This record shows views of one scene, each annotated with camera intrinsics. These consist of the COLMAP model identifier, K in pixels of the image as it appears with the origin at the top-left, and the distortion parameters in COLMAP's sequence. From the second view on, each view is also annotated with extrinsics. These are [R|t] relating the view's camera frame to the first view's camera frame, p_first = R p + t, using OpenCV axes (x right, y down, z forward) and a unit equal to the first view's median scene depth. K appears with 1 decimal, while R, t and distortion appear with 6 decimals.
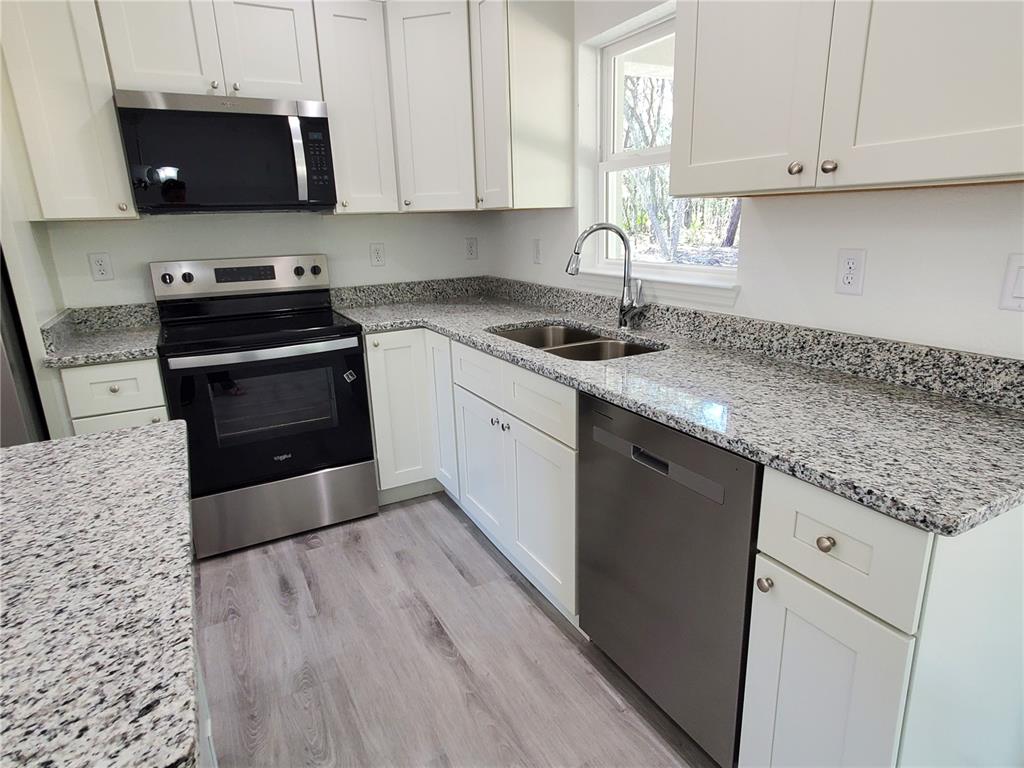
lens RADIAL K [[591.8, 0, 516.2], [0, 591.8, 379.6], [0, 0, 1]] dist [0.006528, 0.004012]
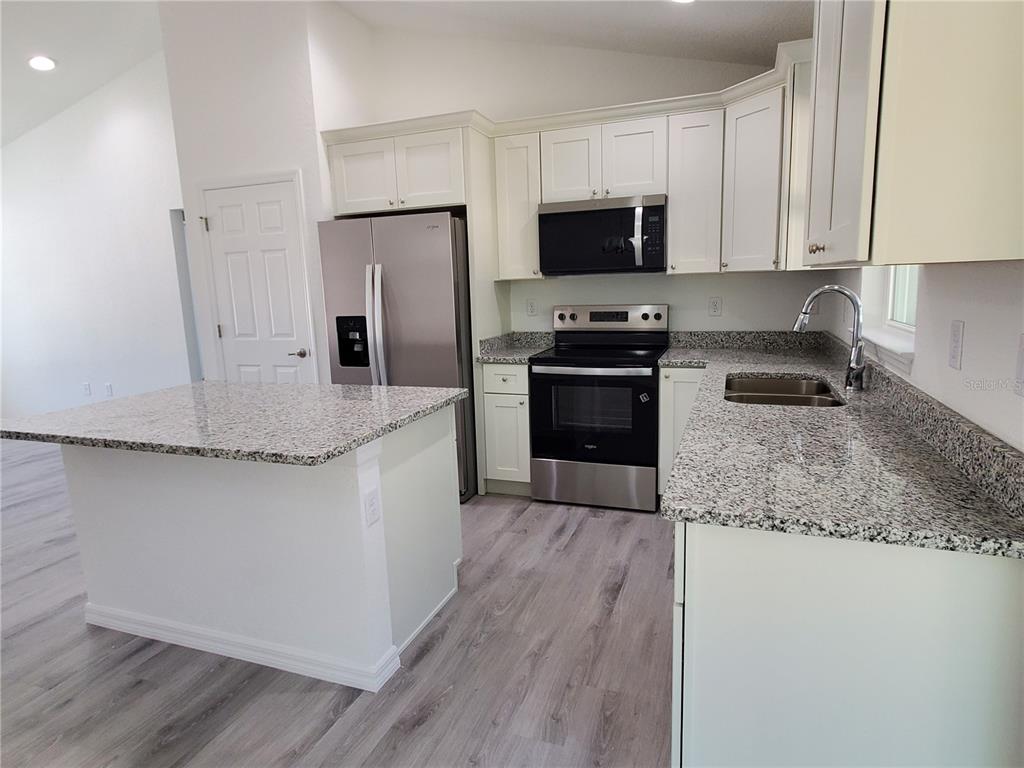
lens RADIAL K [[591.8, 0, 518.5], [0, 591.8, 380.1], [0, 0, 1]] dist [0.006528, 0.004012]
pose [[0.660495, 0.131680, -0.739193, 0.519174], [-0.186418, 0.982434, 0.008441, -0.003232], [0.727320, 0.132224, 0.673441, -0.087803]]
